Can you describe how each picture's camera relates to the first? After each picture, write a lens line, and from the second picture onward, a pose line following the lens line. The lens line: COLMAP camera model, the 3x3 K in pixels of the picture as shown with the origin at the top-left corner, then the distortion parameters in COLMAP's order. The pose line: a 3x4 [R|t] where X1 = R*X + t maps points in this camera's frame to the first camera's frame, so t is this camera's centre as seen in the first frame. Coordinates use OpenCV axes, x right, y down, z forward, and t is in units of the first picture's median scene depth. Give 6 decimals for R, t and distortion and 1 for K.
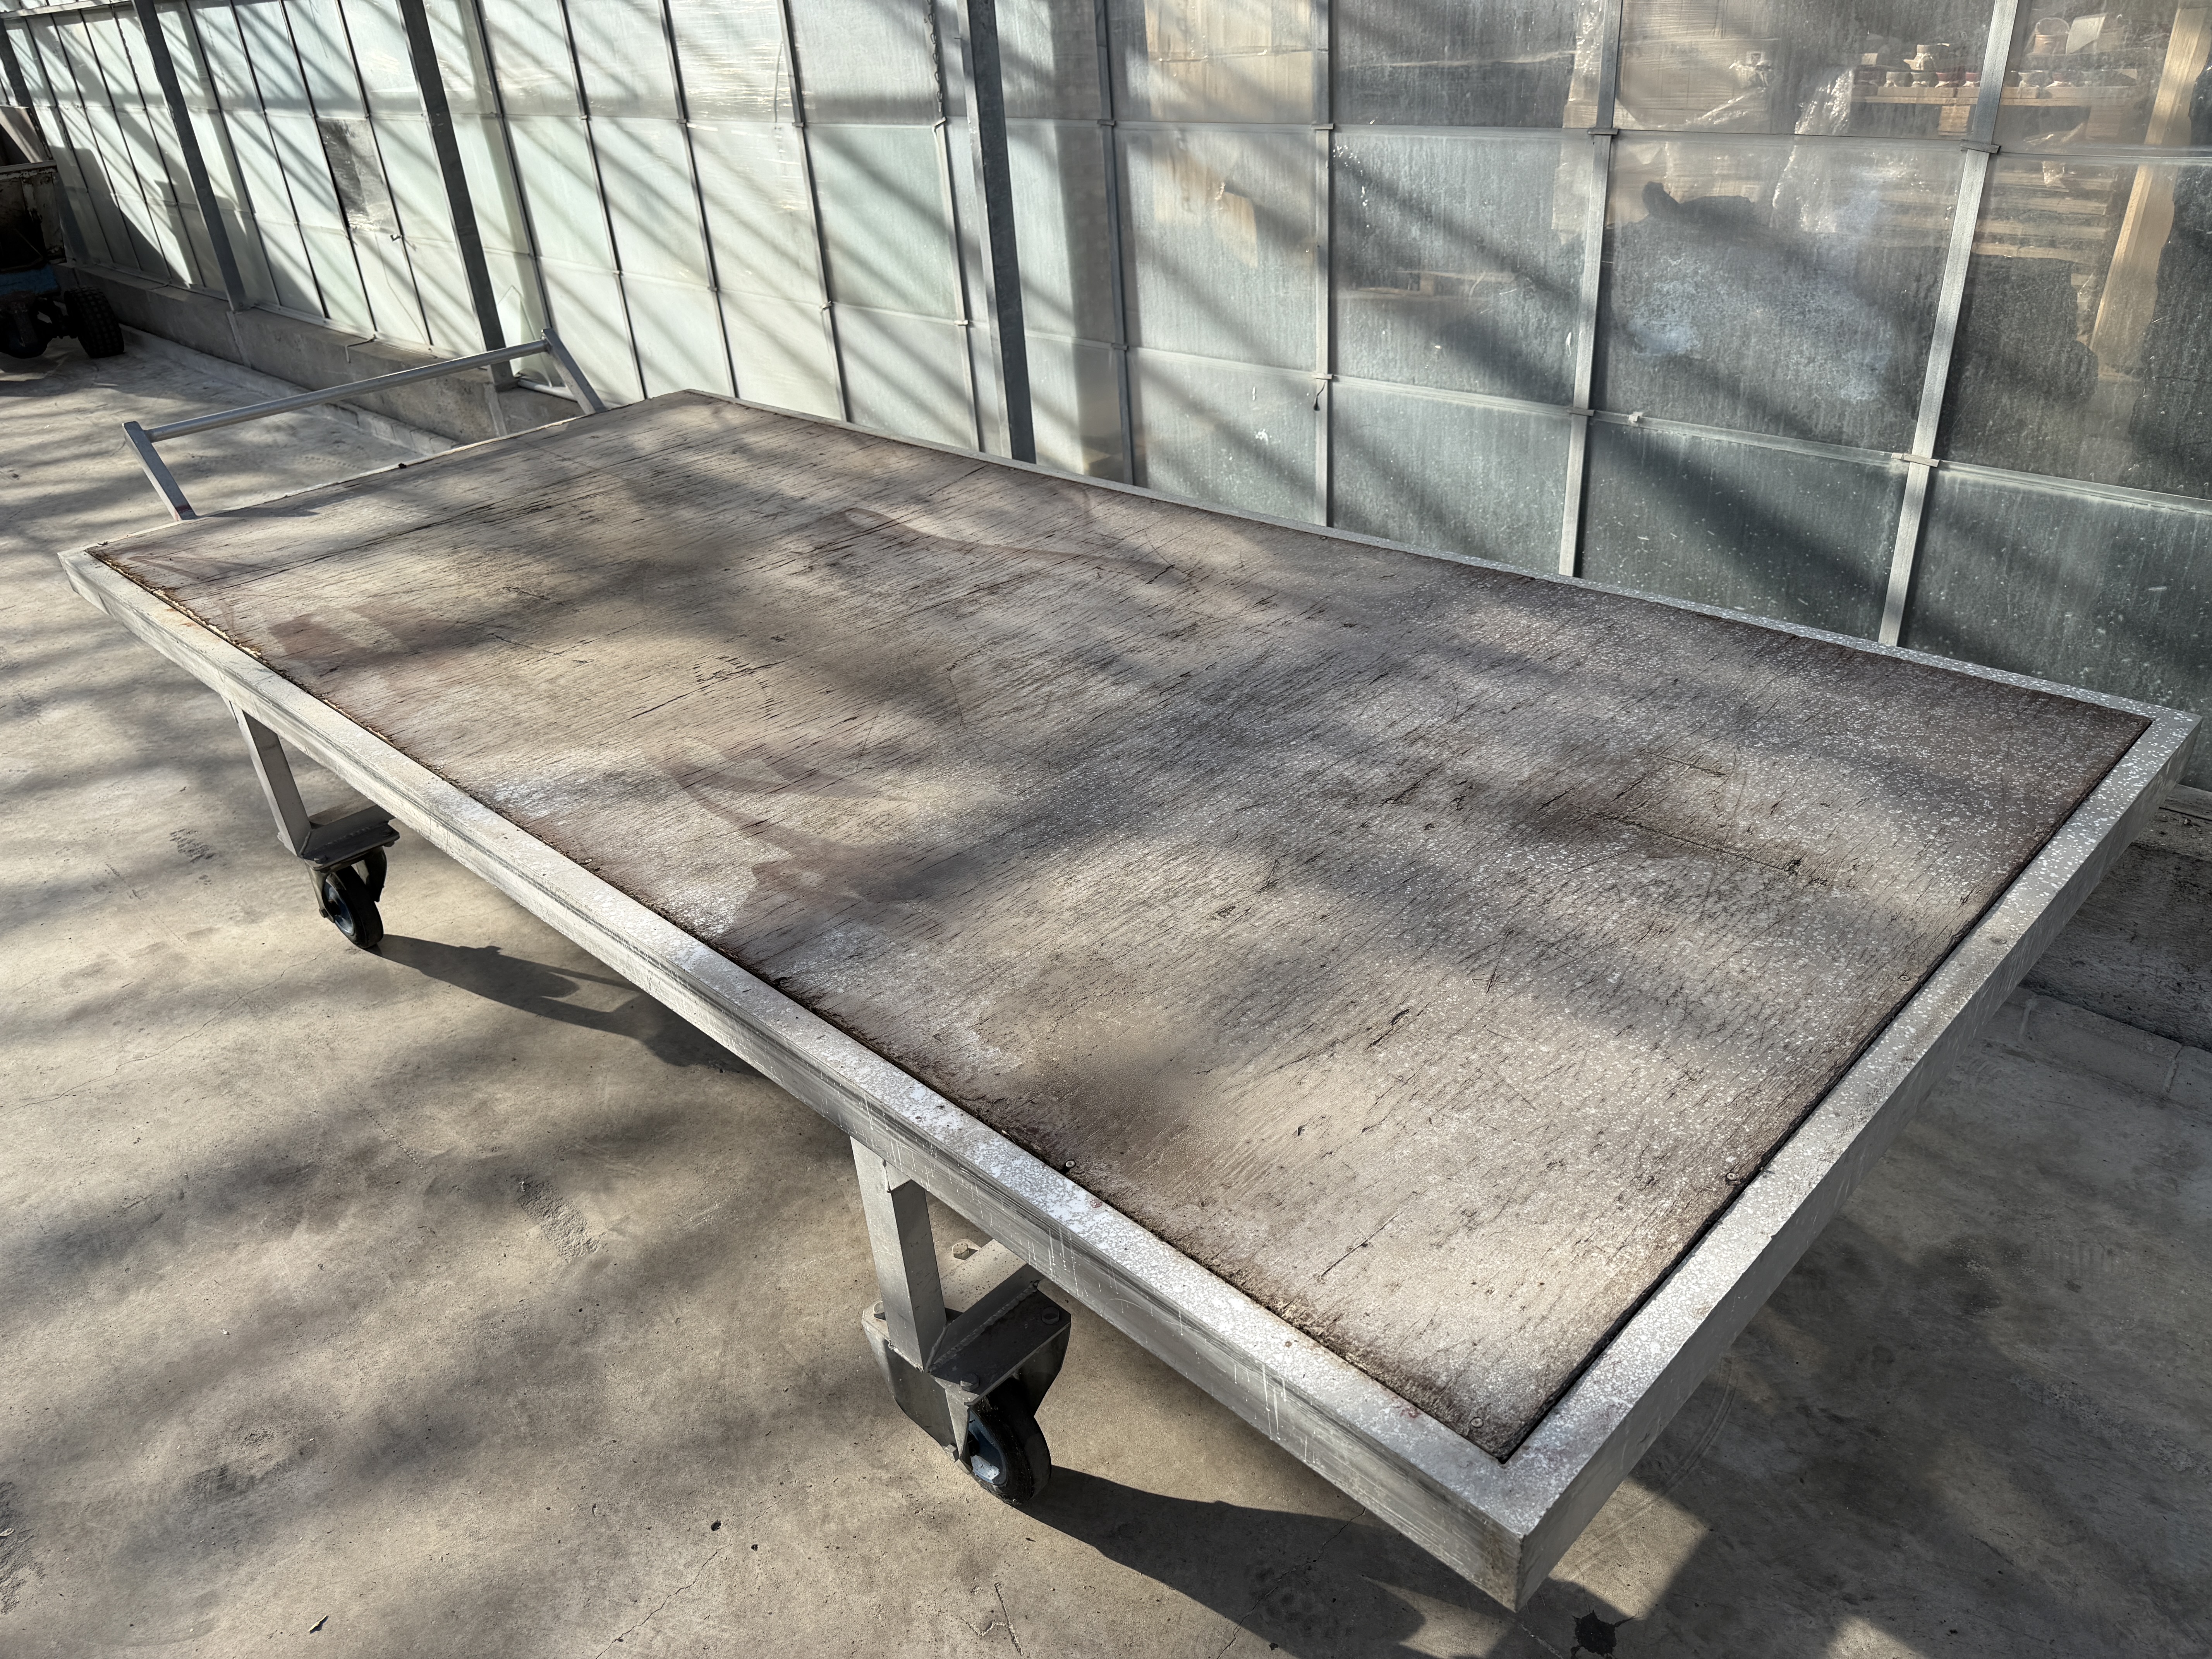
lens RADIAL K [[1566.5, 0, 1097.9], [0, 1566.5, 836.8], [0, 0, 1]] dist [0.030699, -0.039077]
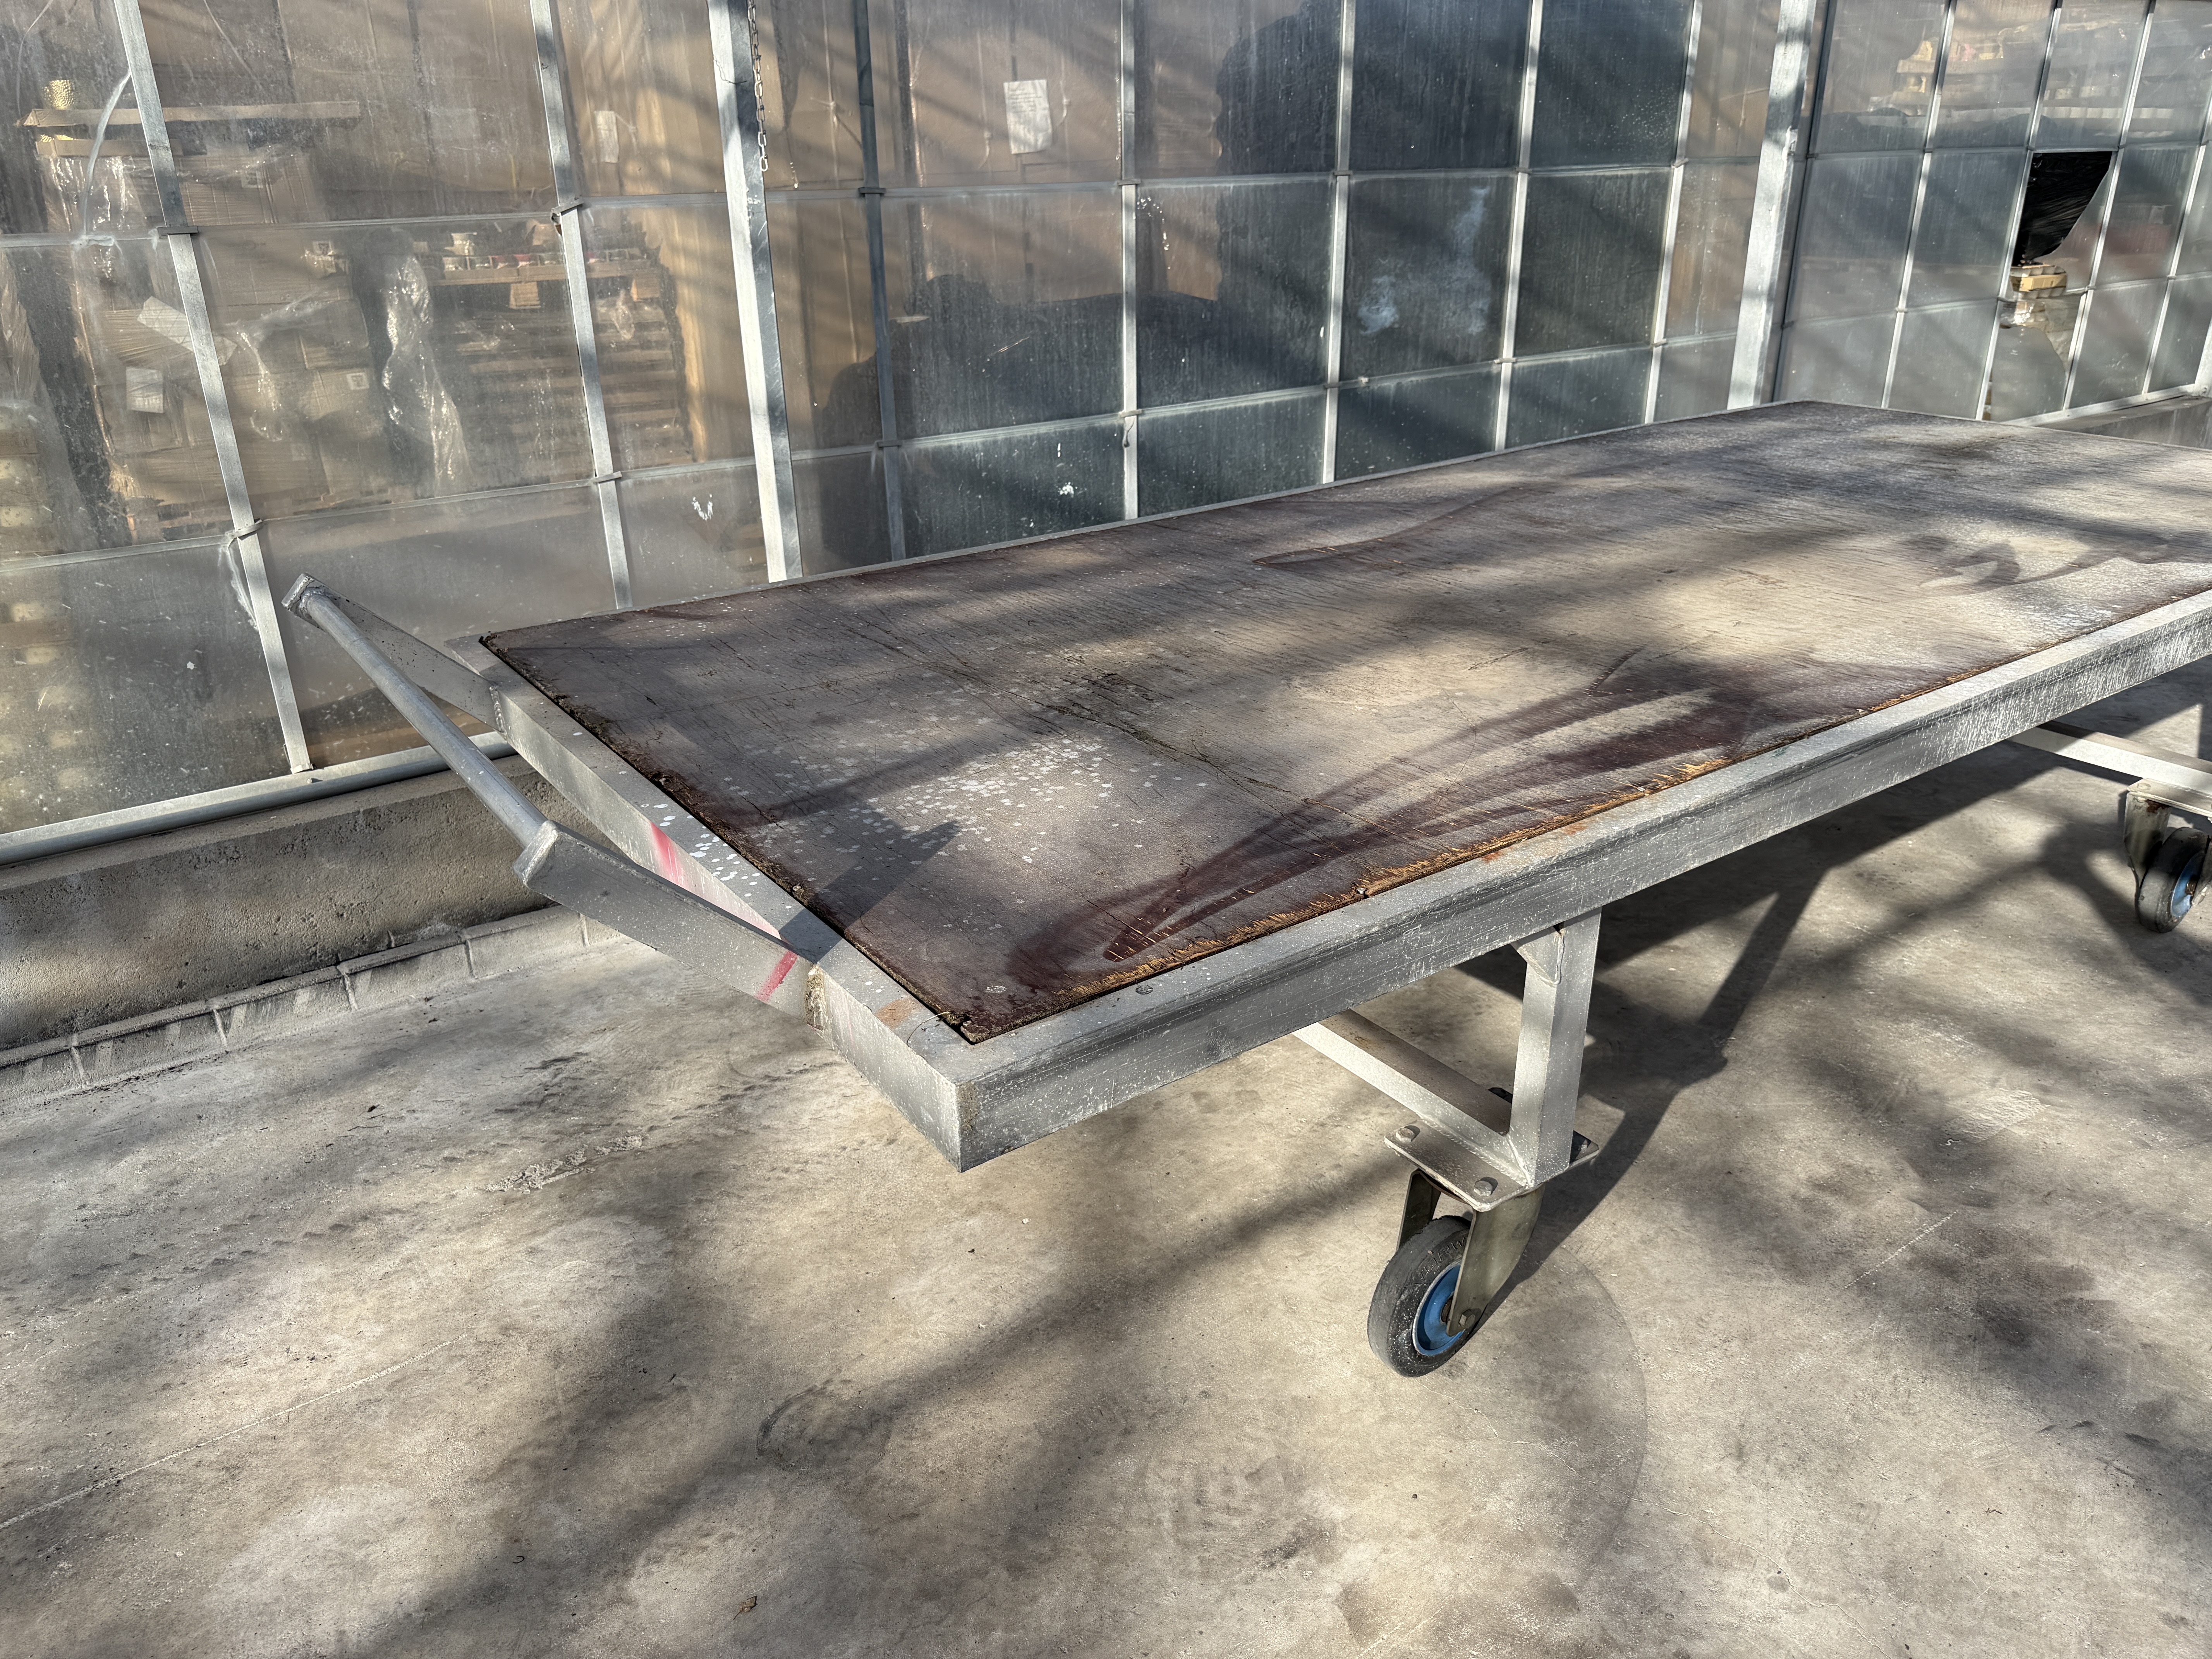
lens RADIAL K [[1566.5, 0, 1100.0], [0, 1566.5, 834.8], [0, 0, 1]] dist [0.030699, -0.039077]
pose [[0.168925, -0.327756, 0.929538, -1.391485], [0.491527, 0.845464, 0.208786, -0.413398], [-0.854322, 0.421624, 0.303921, 1.186944]]
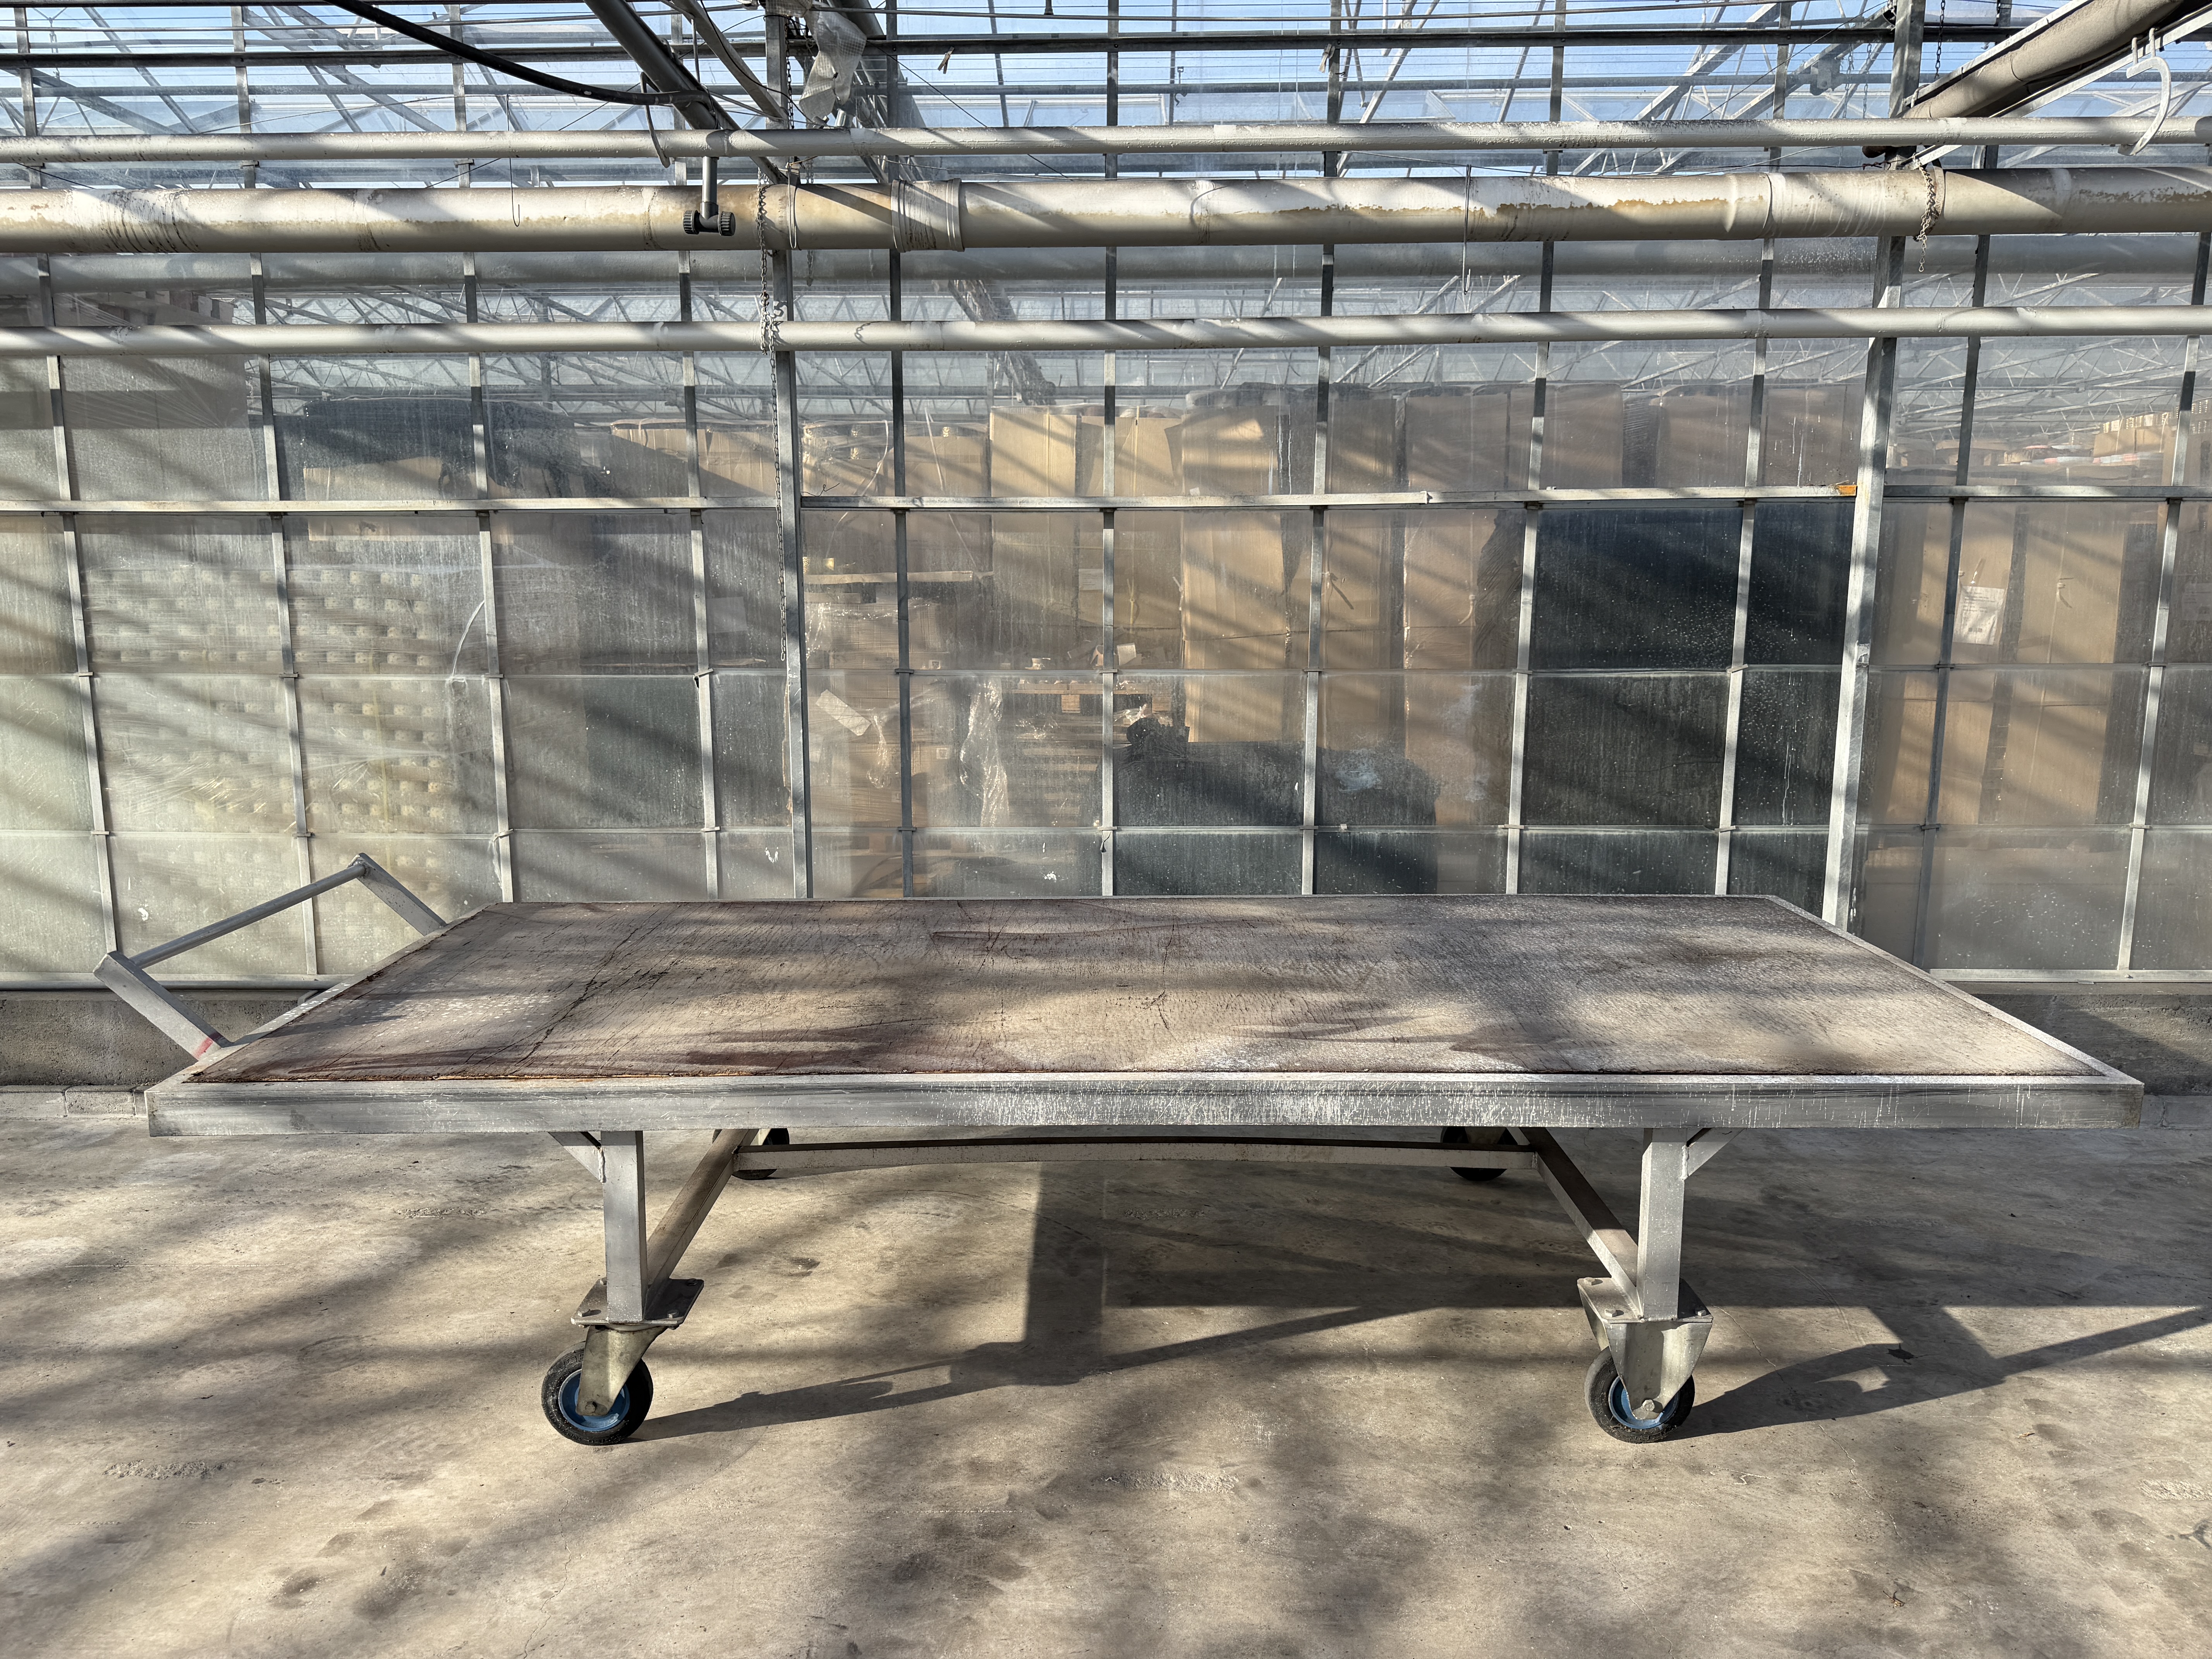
lens RADIAL K [[1566.5, 0, 1099.9], [0, 1566.5, 825.3], [0, 0, 1]] dist [0.030699, -0.039077]
pose [[0.702576, -0.043676, 0.710267, -1.269022], [0.305831, 0.919767, -0.245960, 0.073366], [-0.642538, 0.390027, 0.659563, 0.097635]]
